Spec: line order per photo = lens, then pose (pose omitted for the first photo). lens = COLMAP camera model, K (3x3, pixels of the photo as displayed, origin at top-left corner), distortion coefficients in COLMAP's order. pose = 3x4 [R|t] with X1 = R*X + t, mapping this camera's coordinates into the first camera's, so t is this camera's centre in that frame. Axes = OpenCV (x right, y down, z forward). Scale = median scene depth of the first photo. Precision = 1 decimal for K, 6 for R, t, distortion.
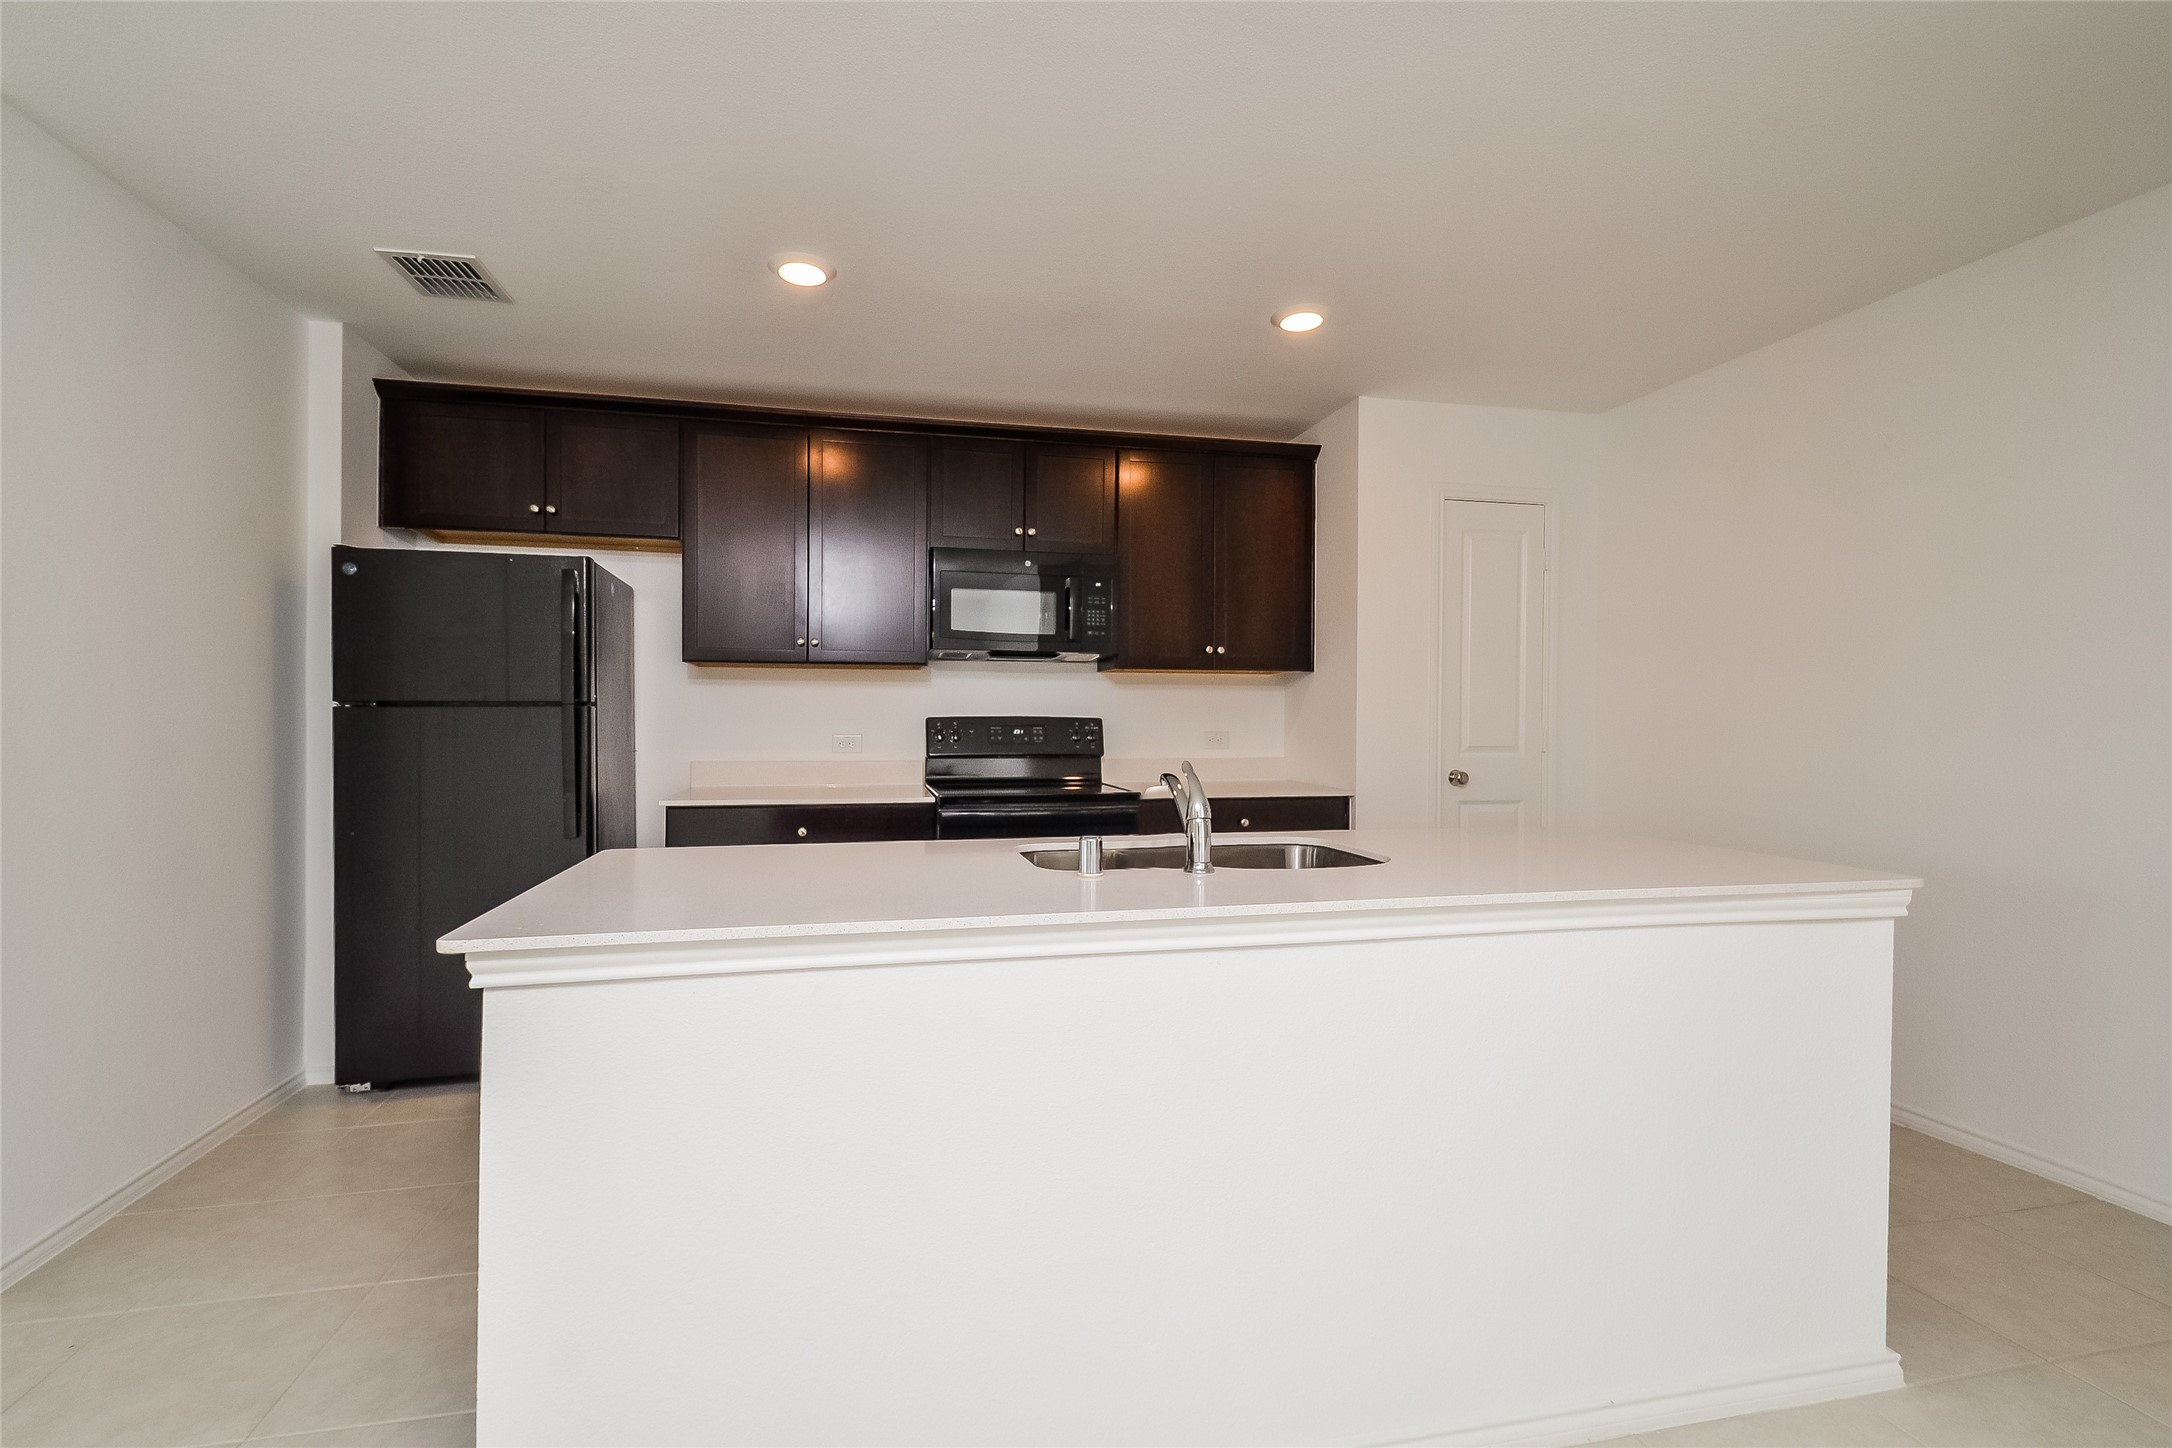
lens RADIAL K [[939.1, 0, 1089.8], [0, 939.1, 722.4], [0, 0, 1]] dist [-0.002016, -0.000225]
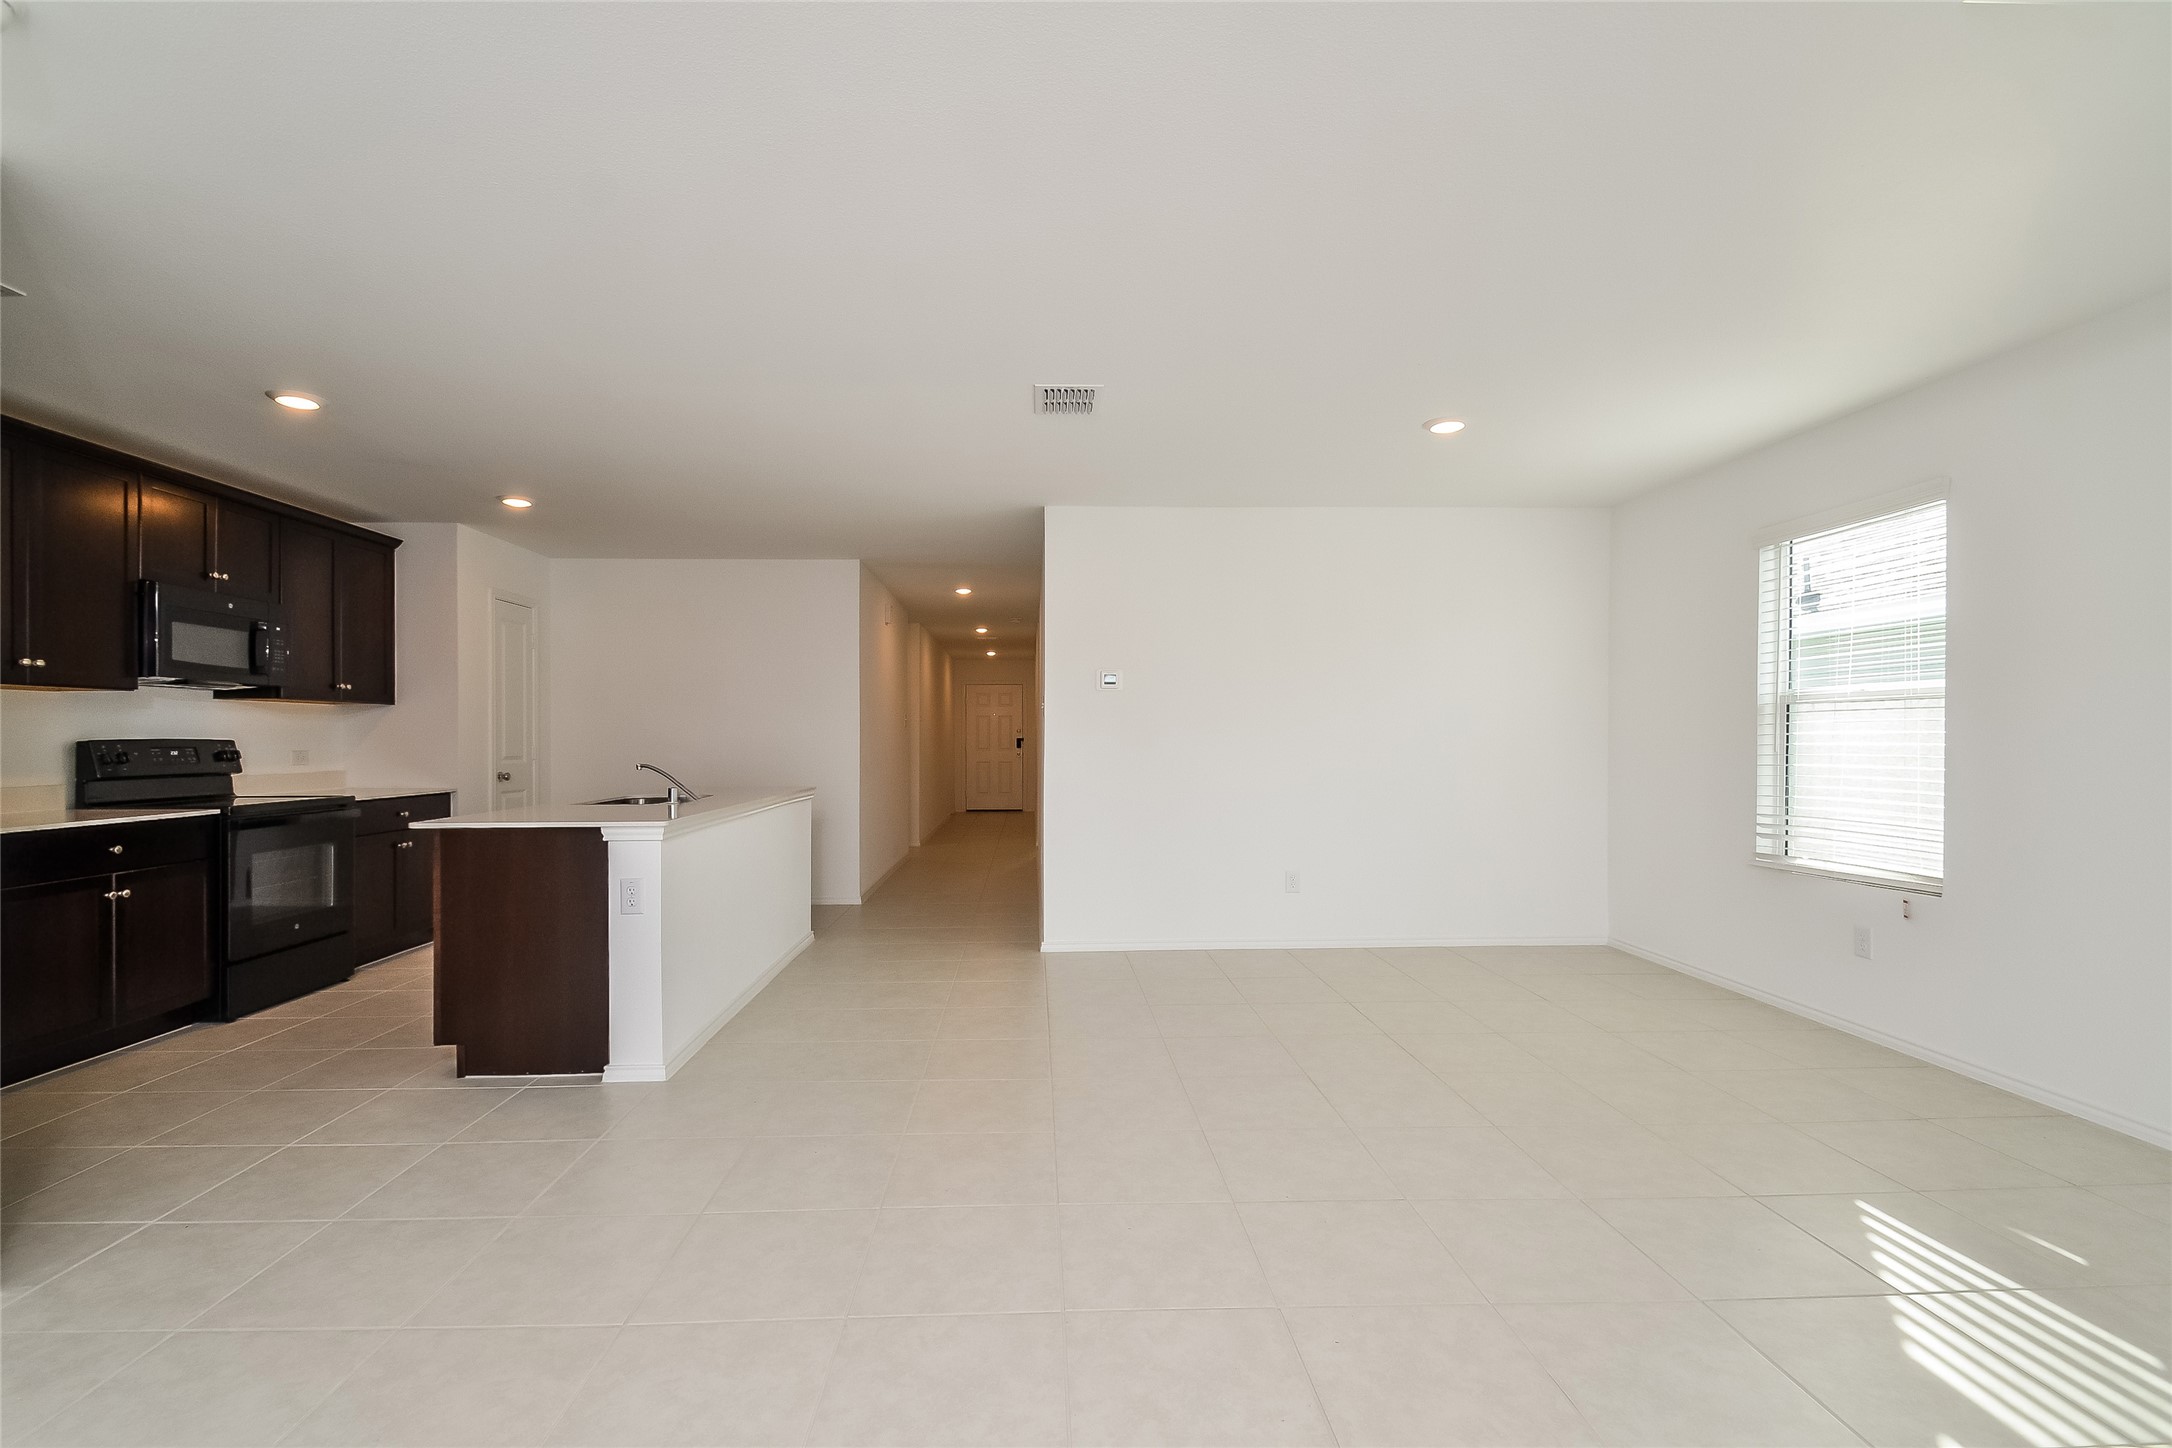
lens RADIAL K [[939.1, 0, 1080.7], [0, 939.1, 732.3], [0, 0, 1]] dist [-0.002016, -0.000225]
pose [[0.144317, 0.003264, 0.989526, -0.988805], [0.003549, 0.999986, -0.003816, -0.006265], [-0.989525, 0.004062, 0.144304, -0.184371]]
